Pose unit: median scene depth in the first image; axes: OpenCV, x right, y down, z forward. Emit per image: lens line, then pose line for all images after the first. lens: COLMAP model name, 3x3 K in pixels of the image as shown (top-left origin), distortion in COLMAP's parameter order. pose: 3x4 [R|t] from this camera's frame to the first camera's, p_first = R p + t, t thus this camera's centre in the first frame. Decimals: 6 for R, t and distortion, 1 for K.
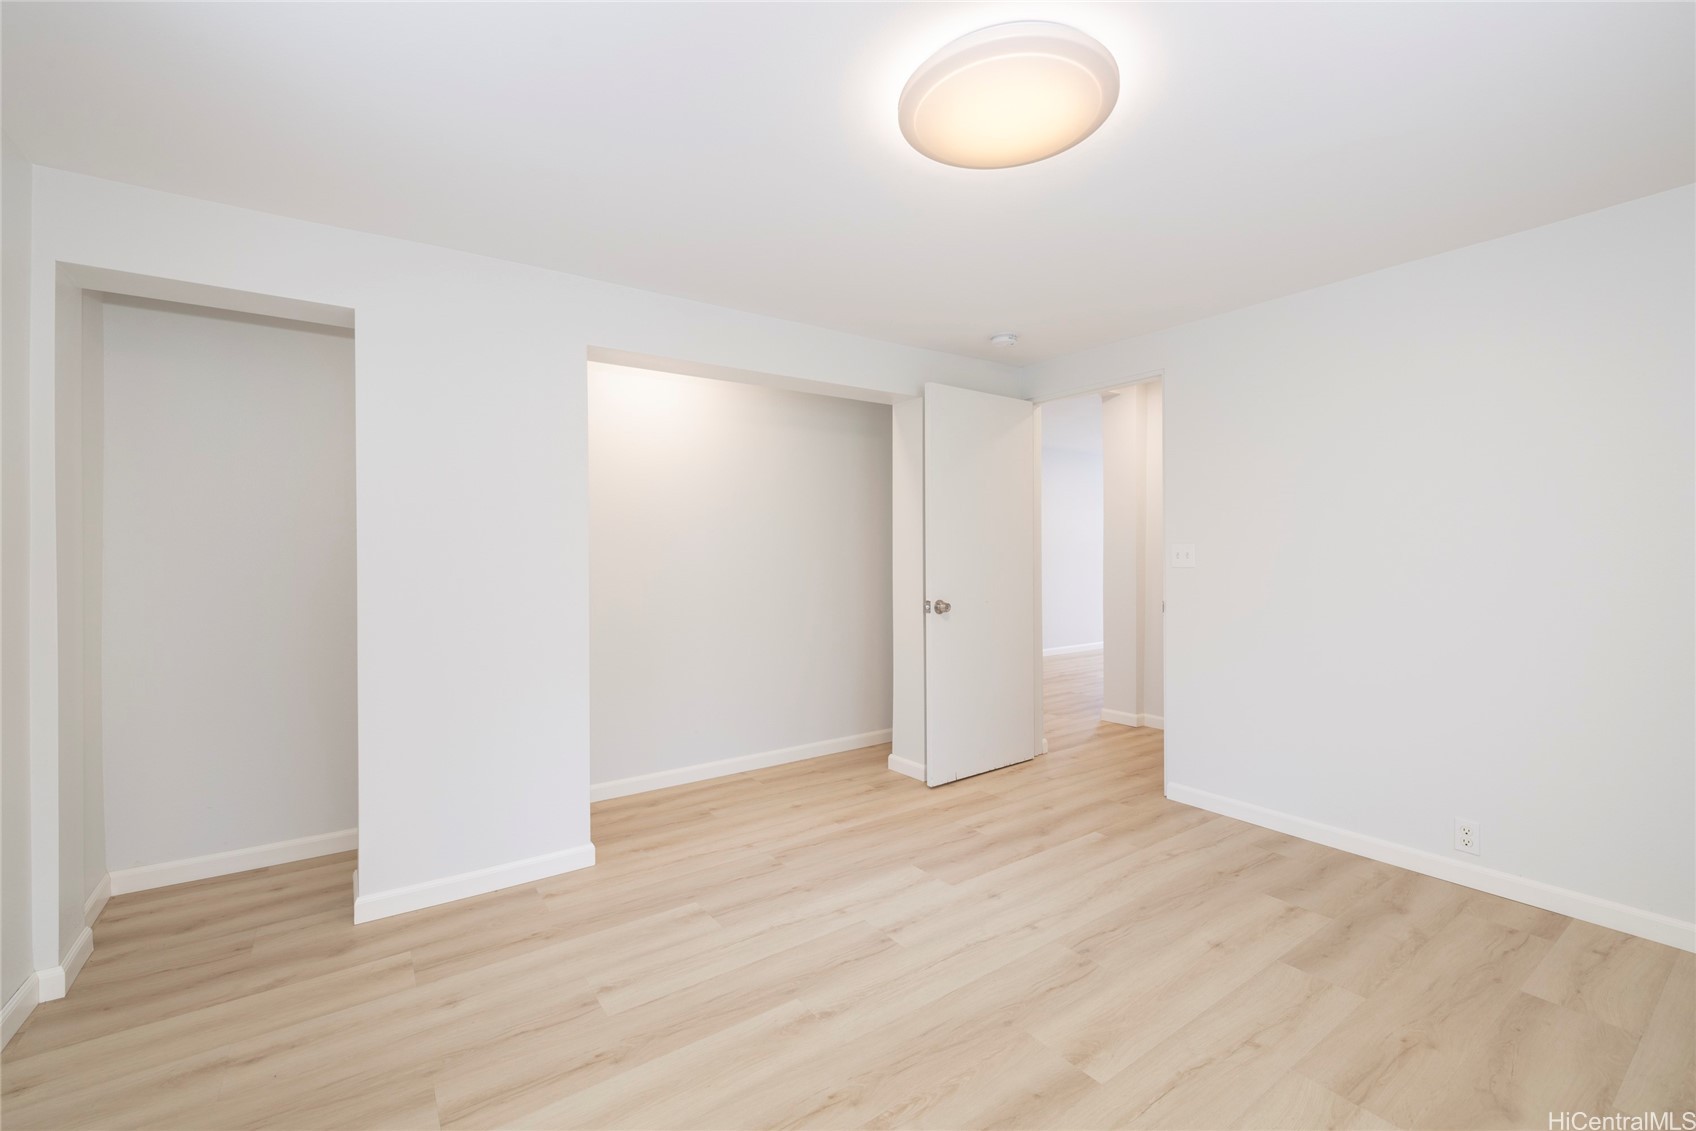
lens RADIAL K [[710.1, 0, 847.8], [0, 710.1, 557.9], [0, 0, 1]] dist [0.000991, 0.000162]
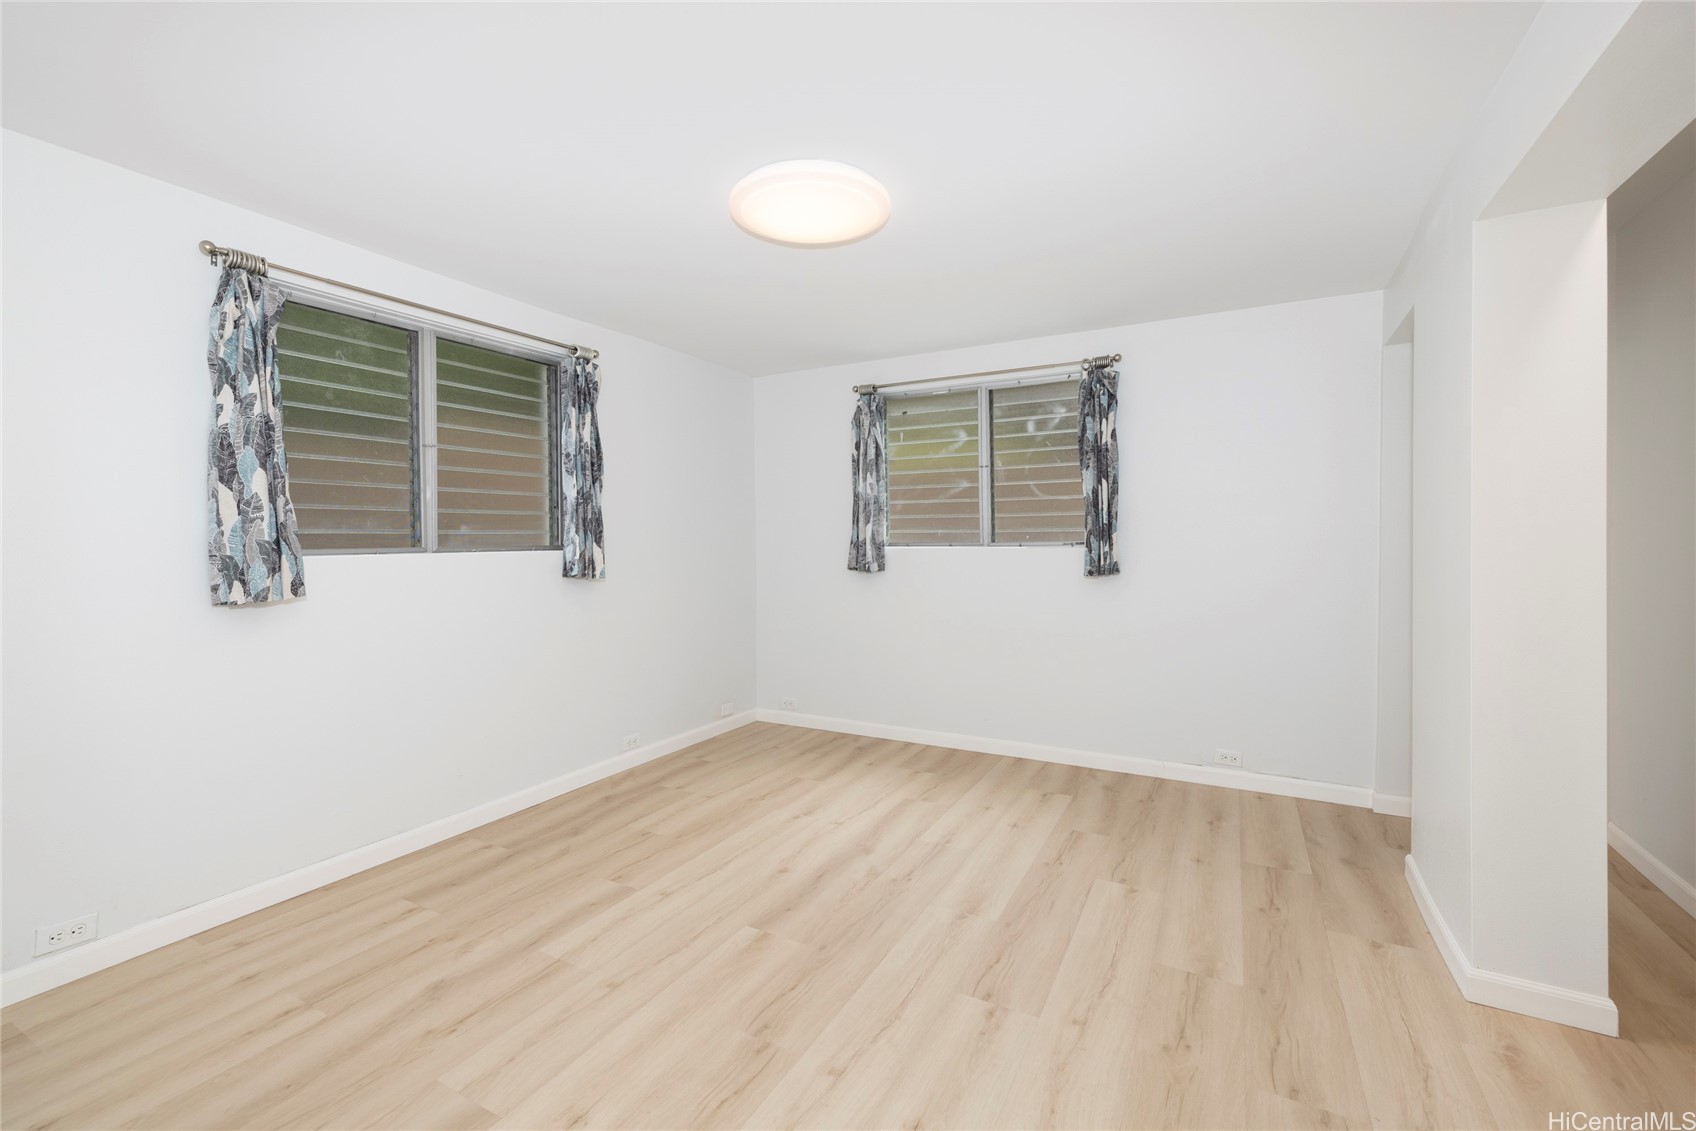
lens RADIAL K [[711.1, 0, 843.2], [0, 711.1, 547.1], [0, 0, 1]] dist [0.001078, 0.000376]
pose [[-0.896311, 0.014446, -0.443191, 0.631098], [0.005350, 0.999749, 0.021766, -0.012451], [0.443394, 0.017138, -0.896163, 1.845243]]
